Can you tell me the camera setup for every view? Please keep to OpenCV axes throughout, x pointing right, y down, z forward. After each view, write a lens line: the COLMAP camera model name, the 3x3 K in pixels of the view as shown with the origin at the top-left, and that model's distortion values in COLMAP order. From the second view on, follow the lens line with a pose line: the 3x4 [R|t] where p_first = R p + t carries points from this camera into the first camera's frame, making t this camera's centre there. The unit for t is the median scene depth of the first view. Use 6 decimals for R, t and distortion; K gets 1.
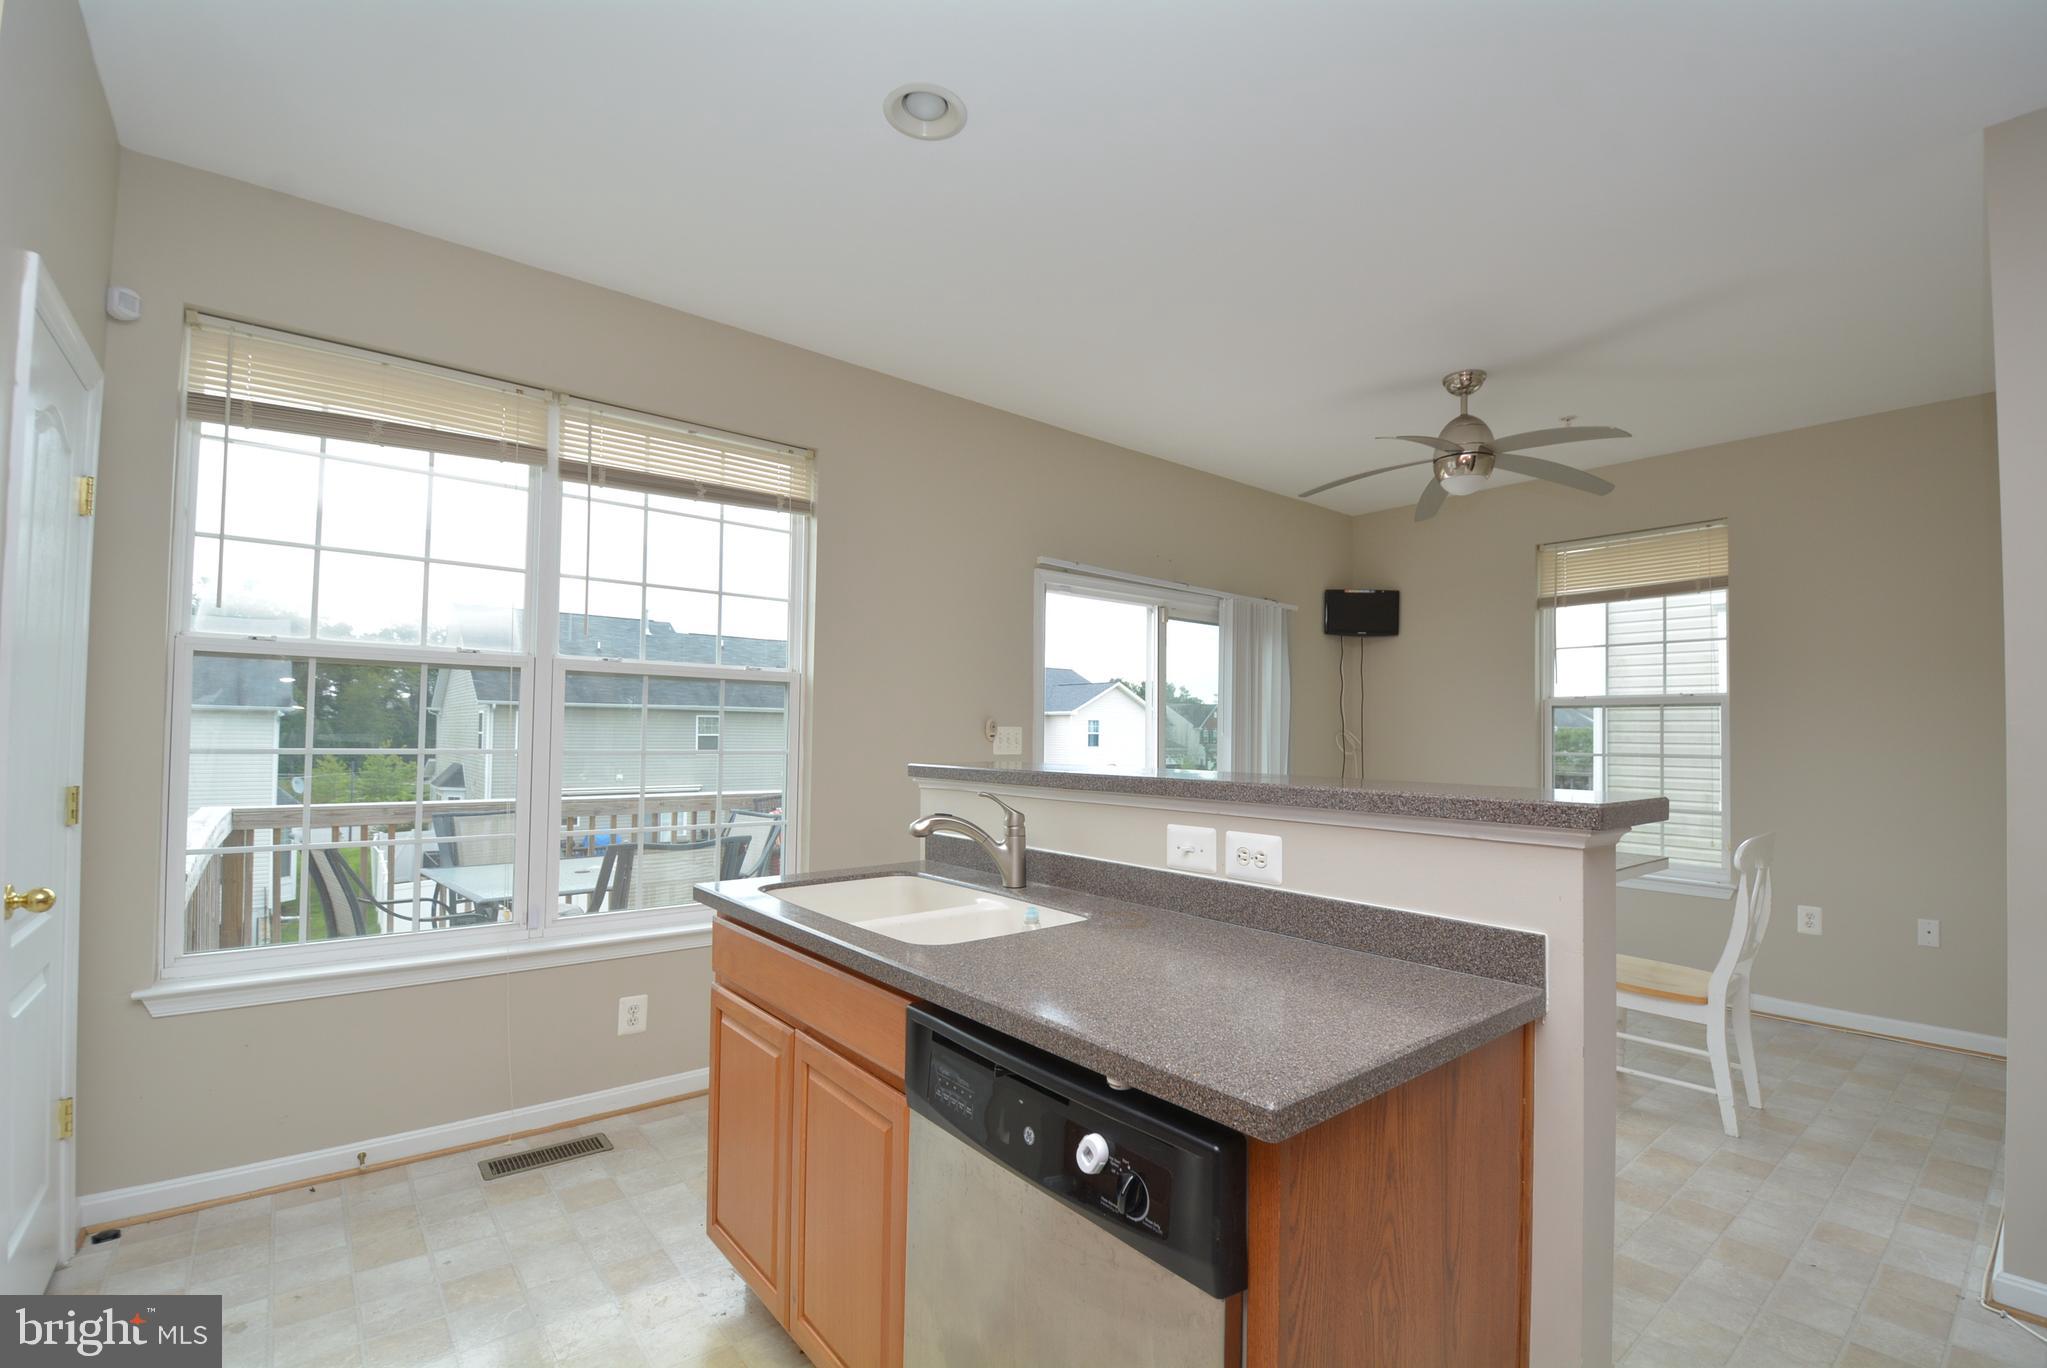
lens RADIAL K [[877.2, 0, 1016.8], [0, 877.2, 703.8], [0, 0, 1]] dist [-0.007500, -0.010334]
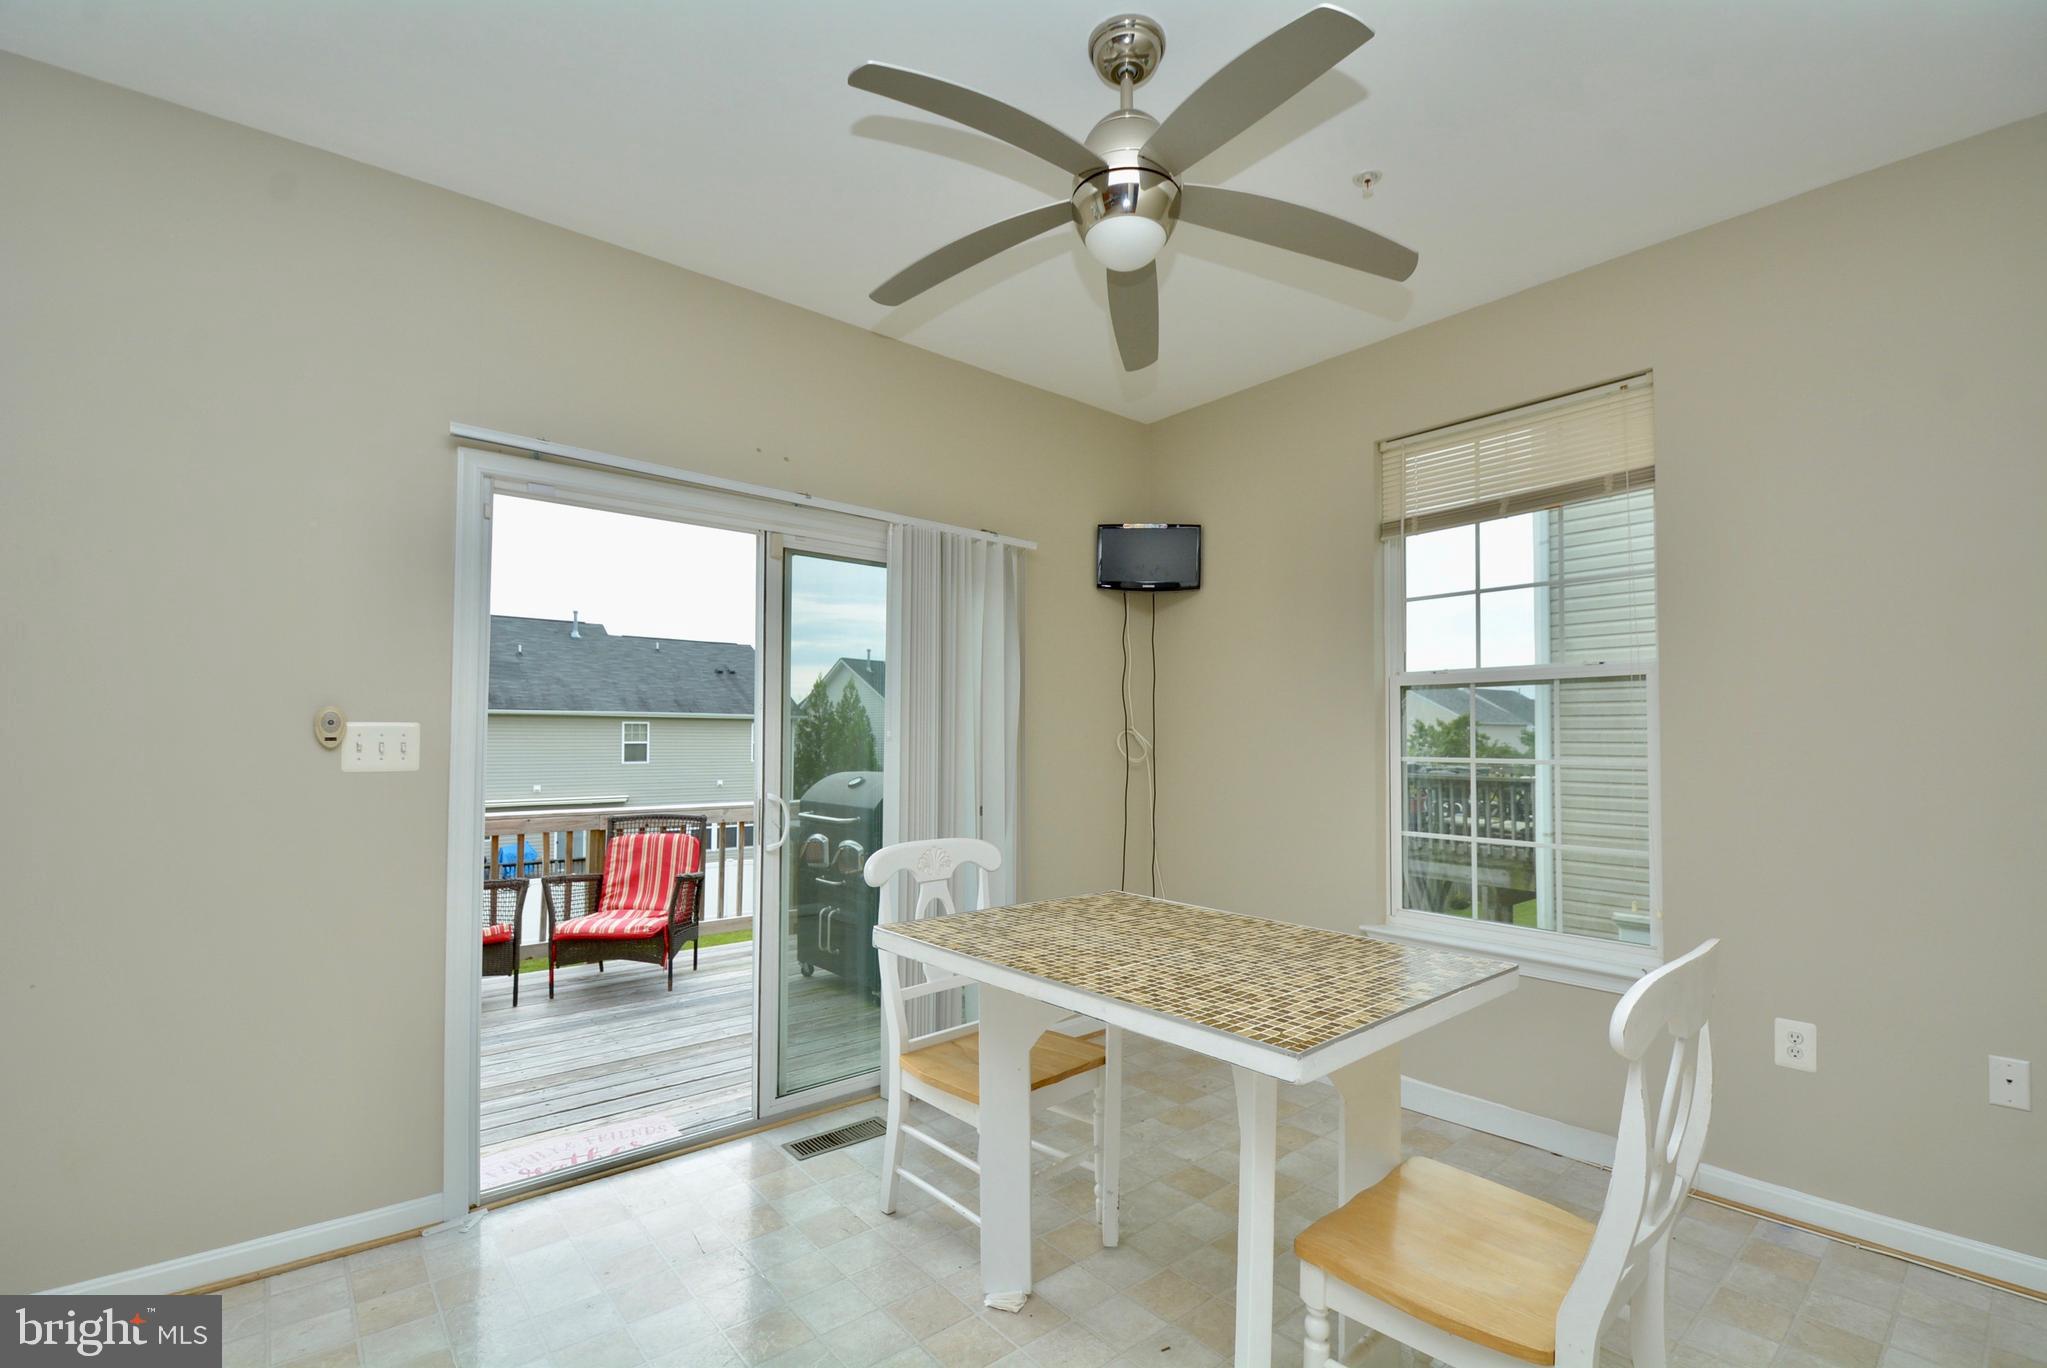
lens RADIAL K [[877.2, 0, 1014.8], [0, 877.2, 701.7], [0, 0, 1]] dist [-0.007500, -0.010334]
pose [[0.999847, -0.009513, 0.014686, 0.314607], [0.009621, 0.999927, -0.007295, 0.017104], [-0.014615, 0.007435, 0.999866, 0.347025]]
